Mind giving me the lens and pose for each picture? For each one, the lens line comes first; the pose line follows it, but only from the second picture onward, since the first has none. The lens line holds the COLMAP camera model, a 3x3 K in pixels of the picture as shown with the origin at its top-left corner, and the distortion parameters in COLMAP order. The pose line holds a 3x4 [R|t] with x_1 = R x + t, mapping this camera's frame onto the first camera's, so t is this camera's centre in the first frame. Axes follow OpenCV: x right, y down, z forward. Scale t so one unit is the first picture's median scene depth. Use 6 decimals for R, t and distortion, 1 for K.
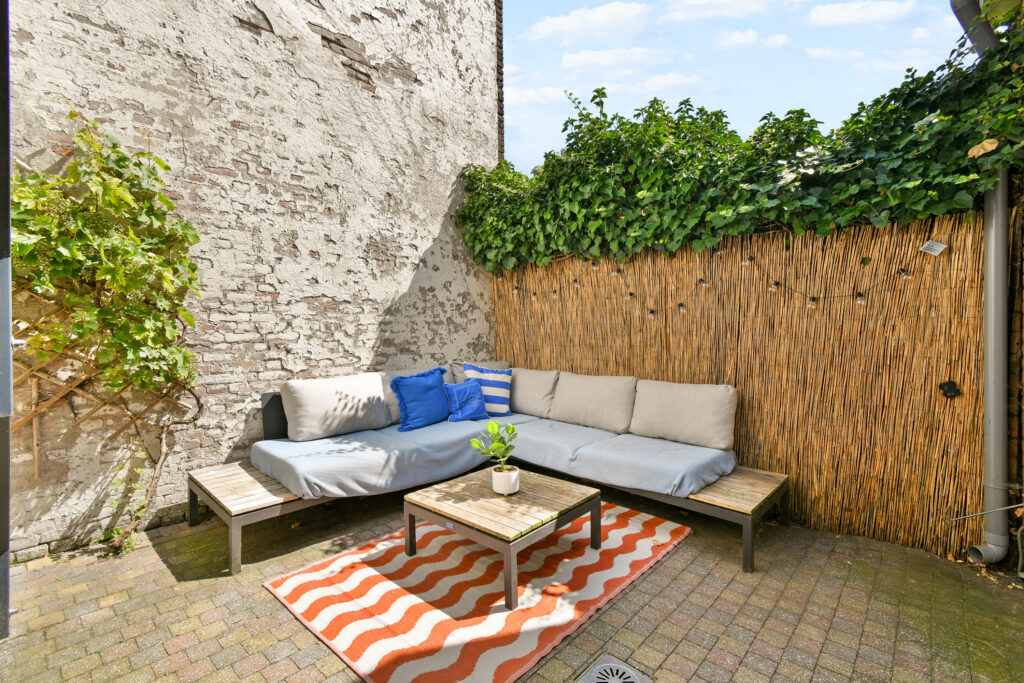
lens RADIAL K [[463.0, 0, 511.5], [0, 463.0, 336.3], [0, 0, 1]] dist [0.000956, -0.000470]
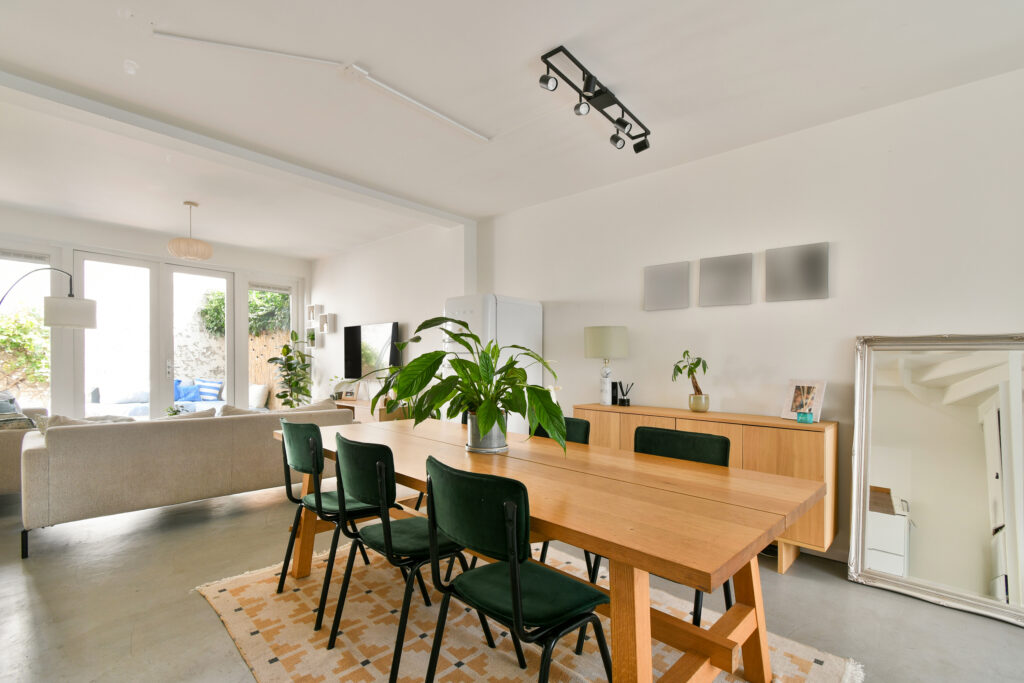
lens RADIAL K [[463.0, 0, 511.7], [0, 463.0, 370.5], [0, 0, 1]] dist [0.000956, -0.000470]
pose [[0.999855, 0.011829, -0.012231, 1.755912], [-0.011768, 0.999918, 0.005039, -0.013330], [0.012290, -0.004894, 0.999912, -1.514660]]
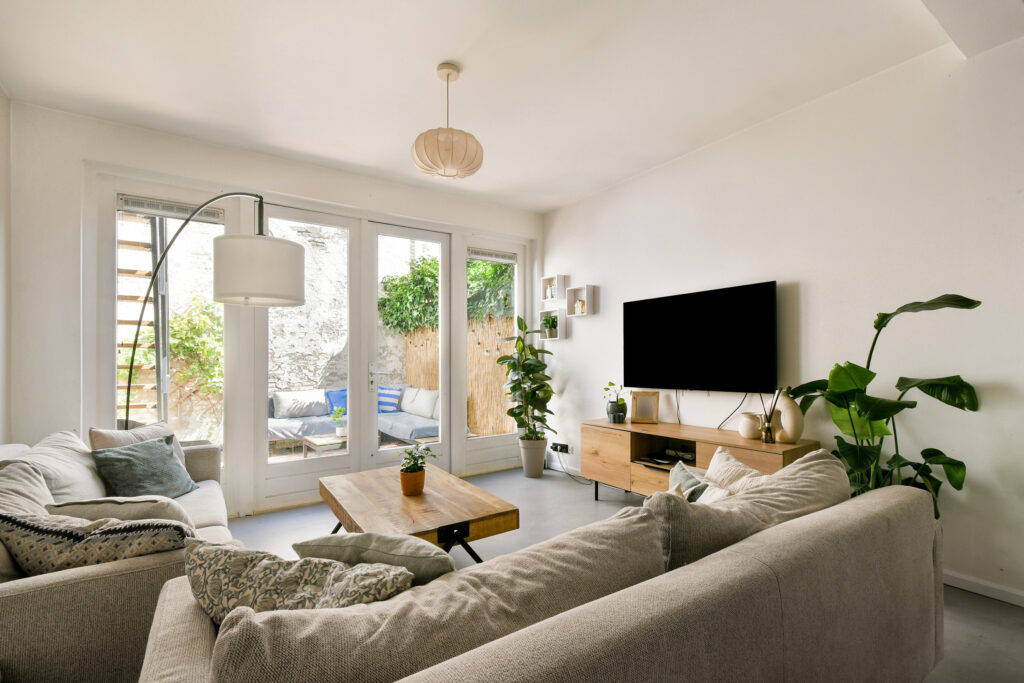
lens RADIAL K [[463.0, 0, 520.6], [0, 463.0, 346.3], [0, 0, 1]] dist [0.000956, -0.000470]
pose [[0.974480, -0.021635, -0.223428, 1.061305], [0.013684, 0.999219, -0.037076, -0.024295], [0.224055, 0.033072, 0.974015, -0.834182]]
